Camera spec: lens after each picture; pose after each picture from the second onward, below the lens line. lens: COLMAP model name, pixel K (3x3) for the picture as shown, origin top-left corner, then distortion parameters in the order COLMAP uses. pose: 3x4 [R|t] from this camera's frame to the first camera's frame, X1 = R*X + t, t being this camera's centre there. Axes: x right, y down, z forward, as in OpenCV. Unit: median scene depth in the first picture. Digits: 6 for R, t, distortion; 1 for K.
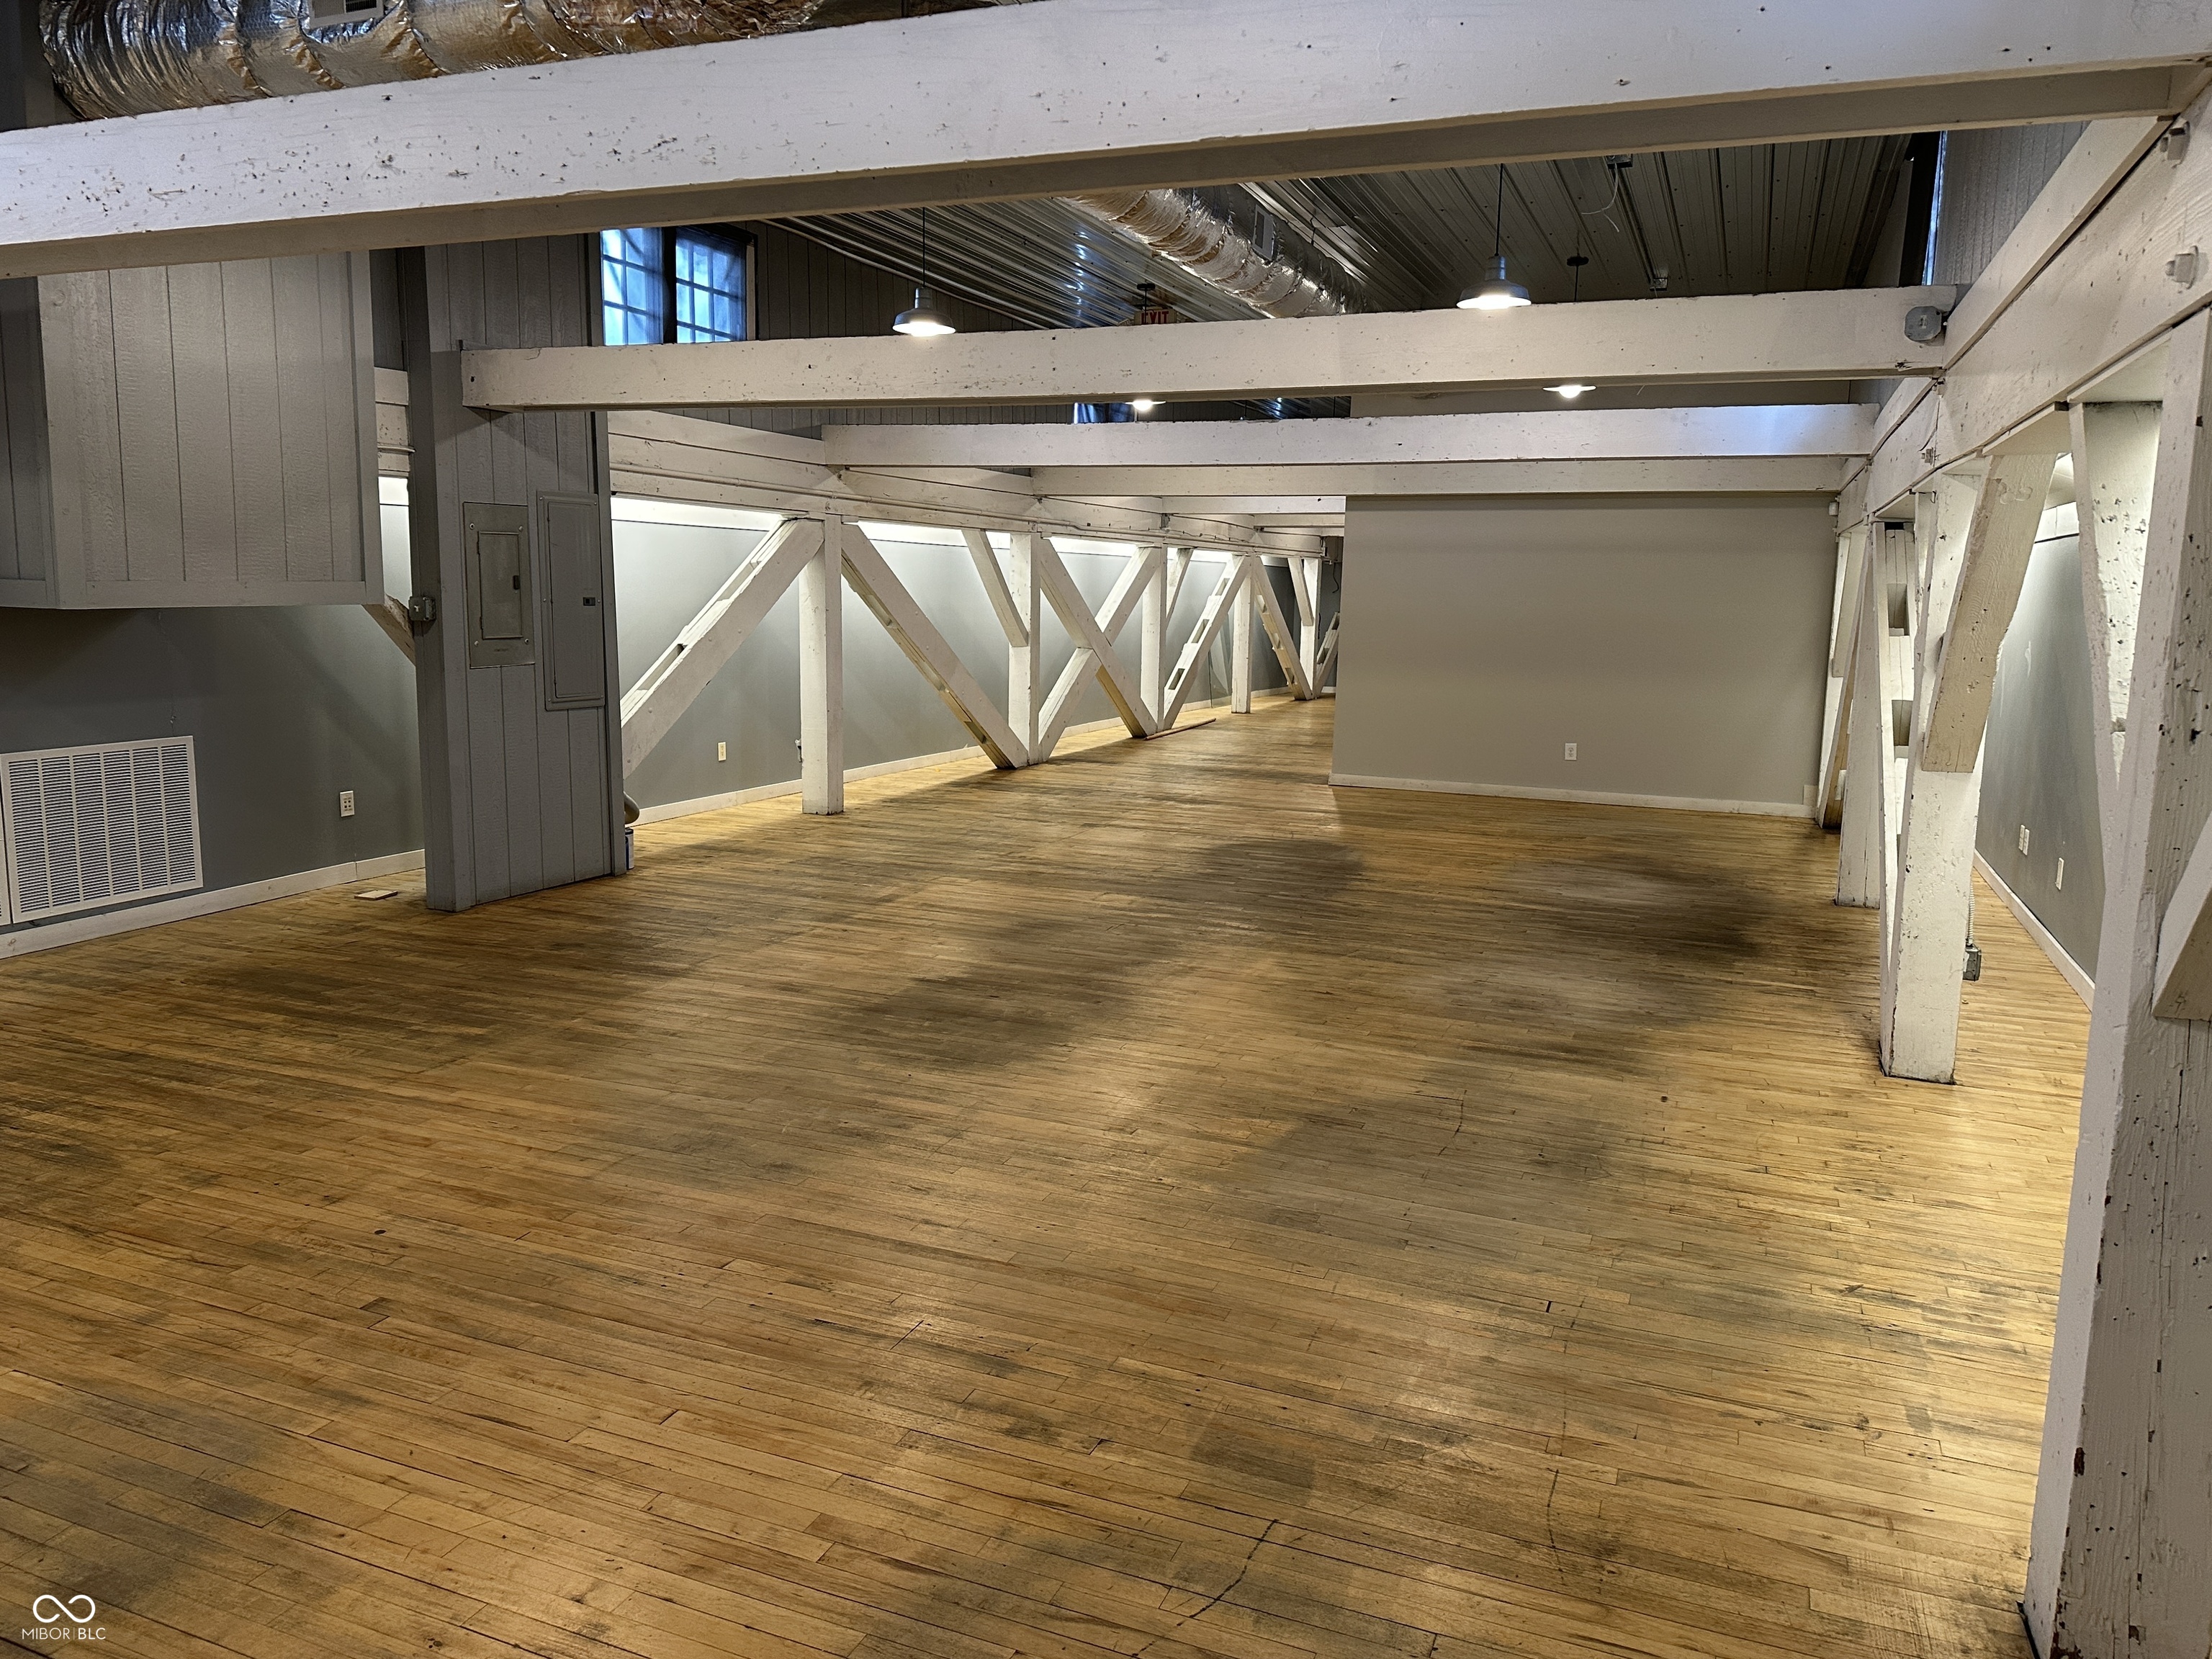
lens RADIAL K [[1545.4, 0, 1103.7], [0, 1545.4, 821.1], [0, 0, 1]] dist [0.079926, -0.102034]
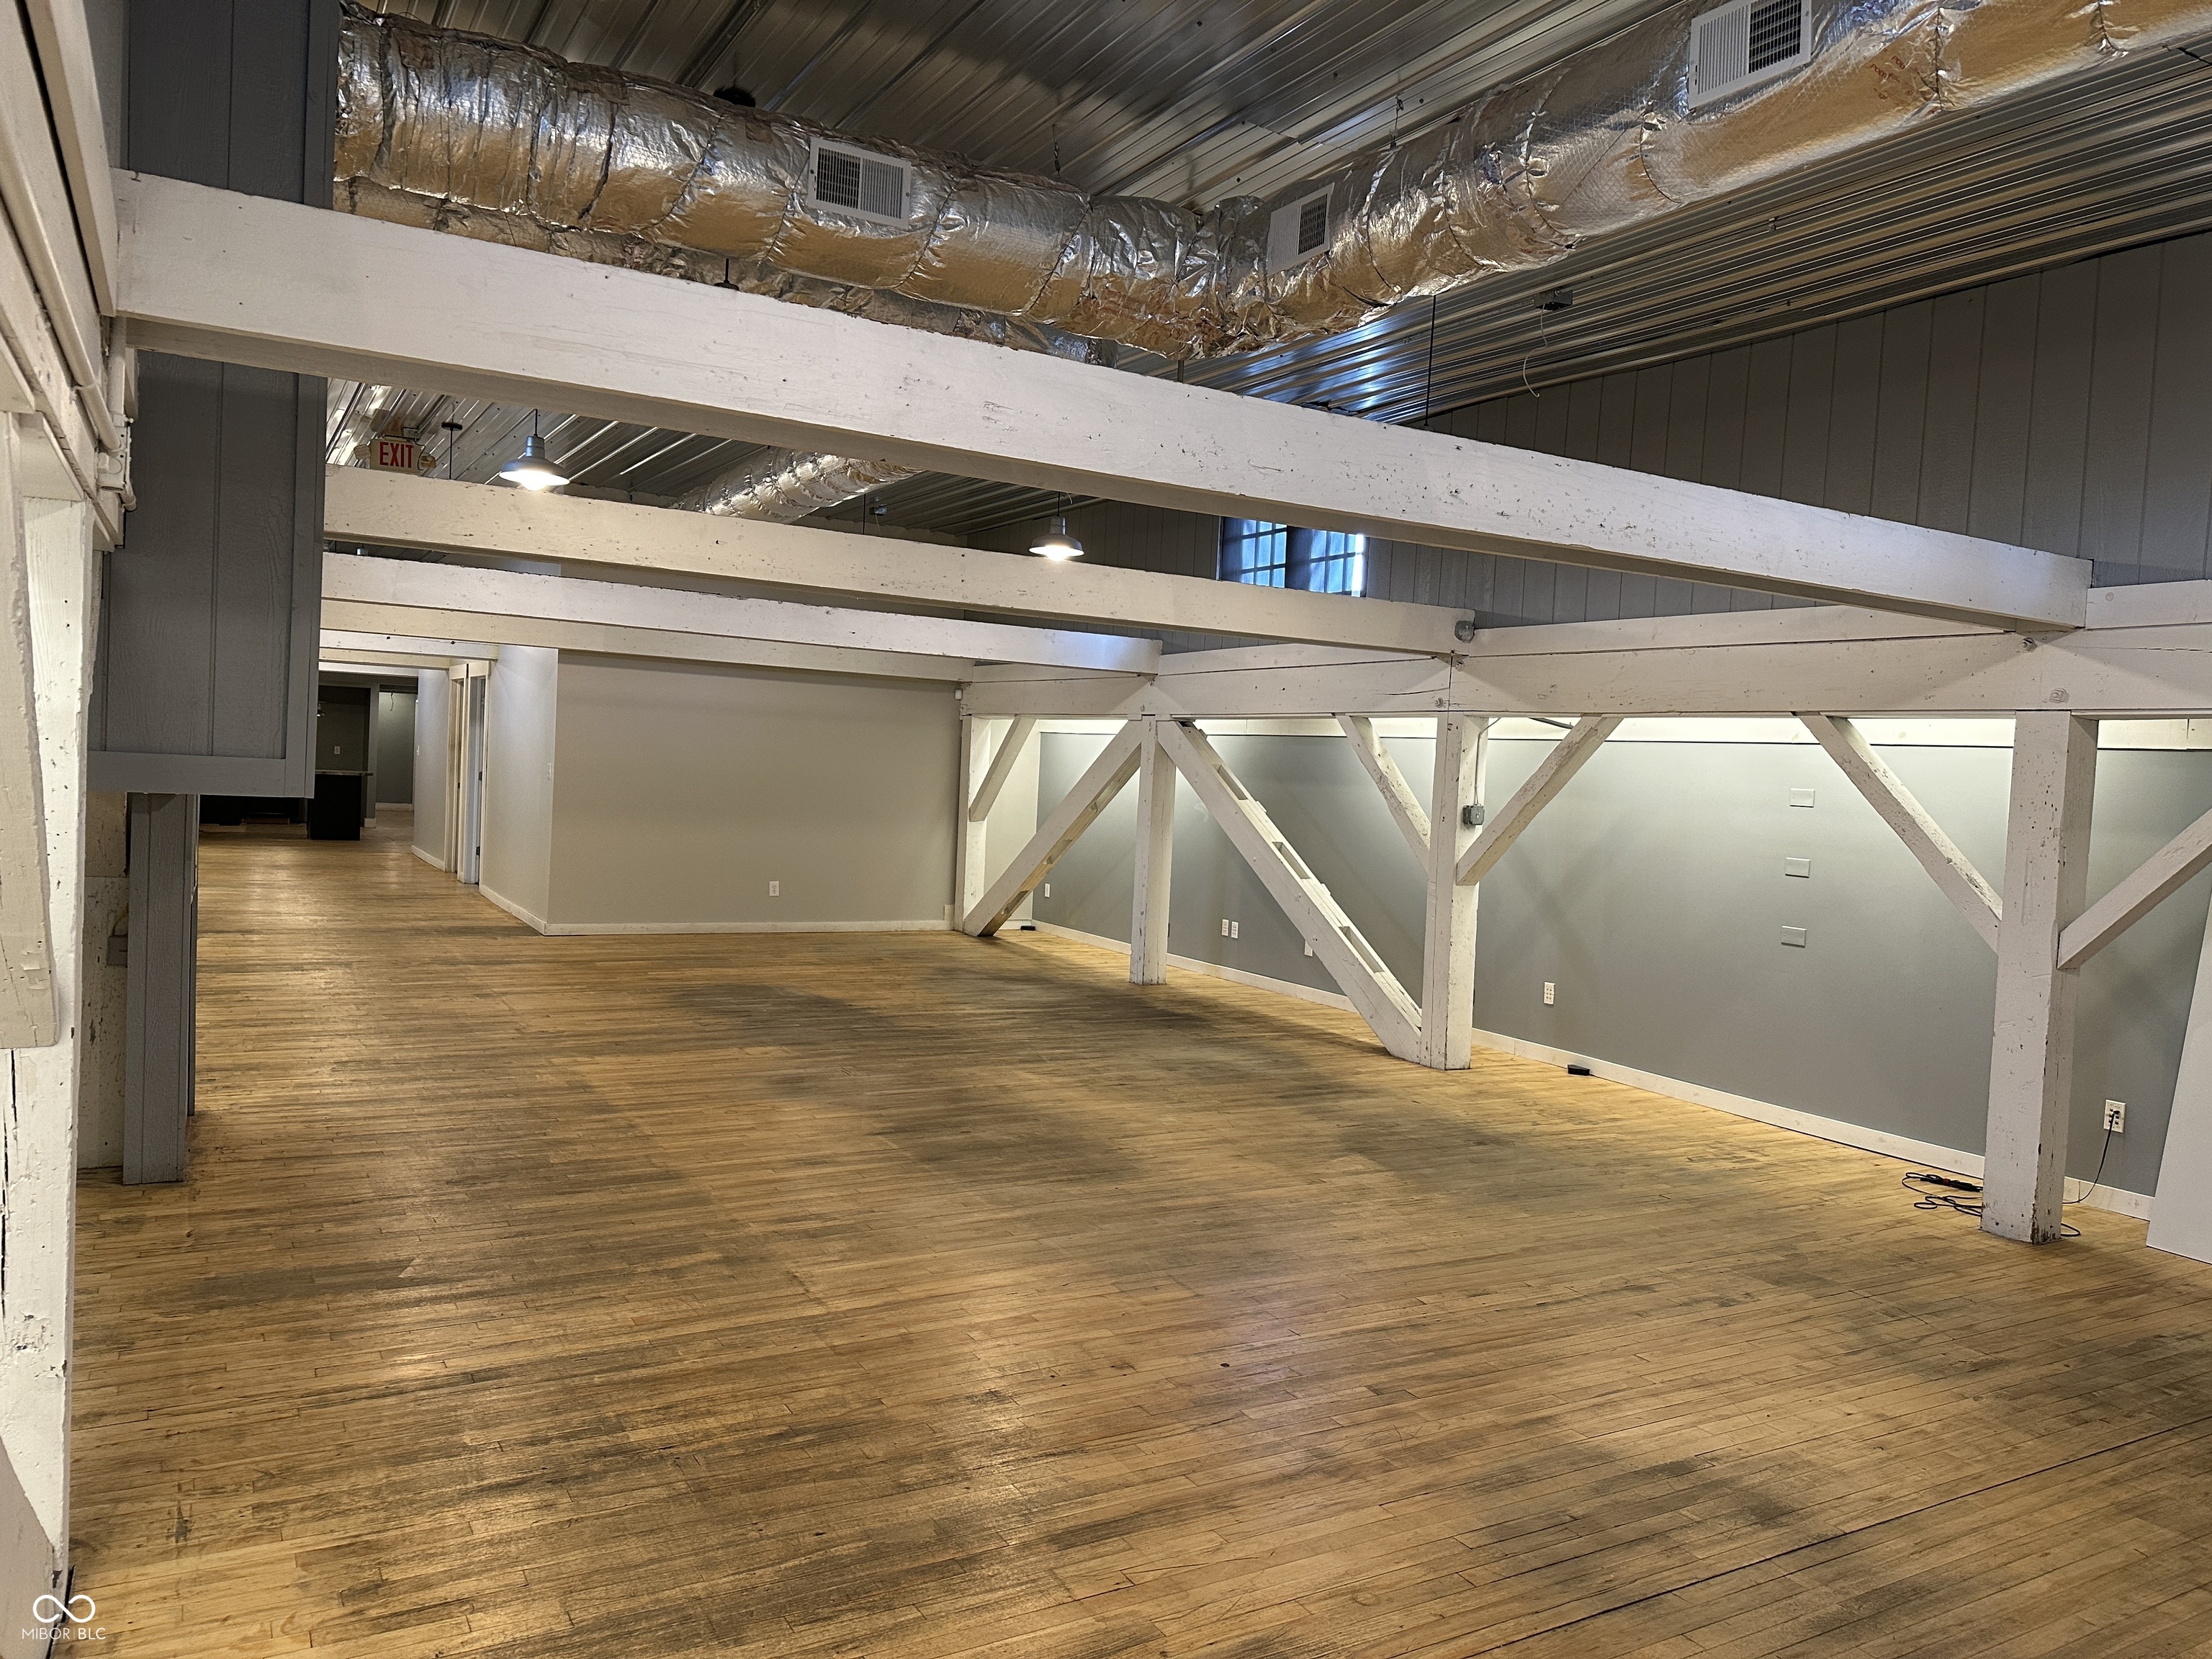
lens RADIAL K [[1545.4, 0, 1089.2], [0, 1545.4, 824.3], [0, 0, 1]] dist [0.079926, -0.102034]
pose [[0.613795, -0.020171, 0.789208, -1.150823], [0.083089, 0.995772, -0.039171, -0.071424], [-0.785081, 0.089617, 0.612875, 0.298117]]
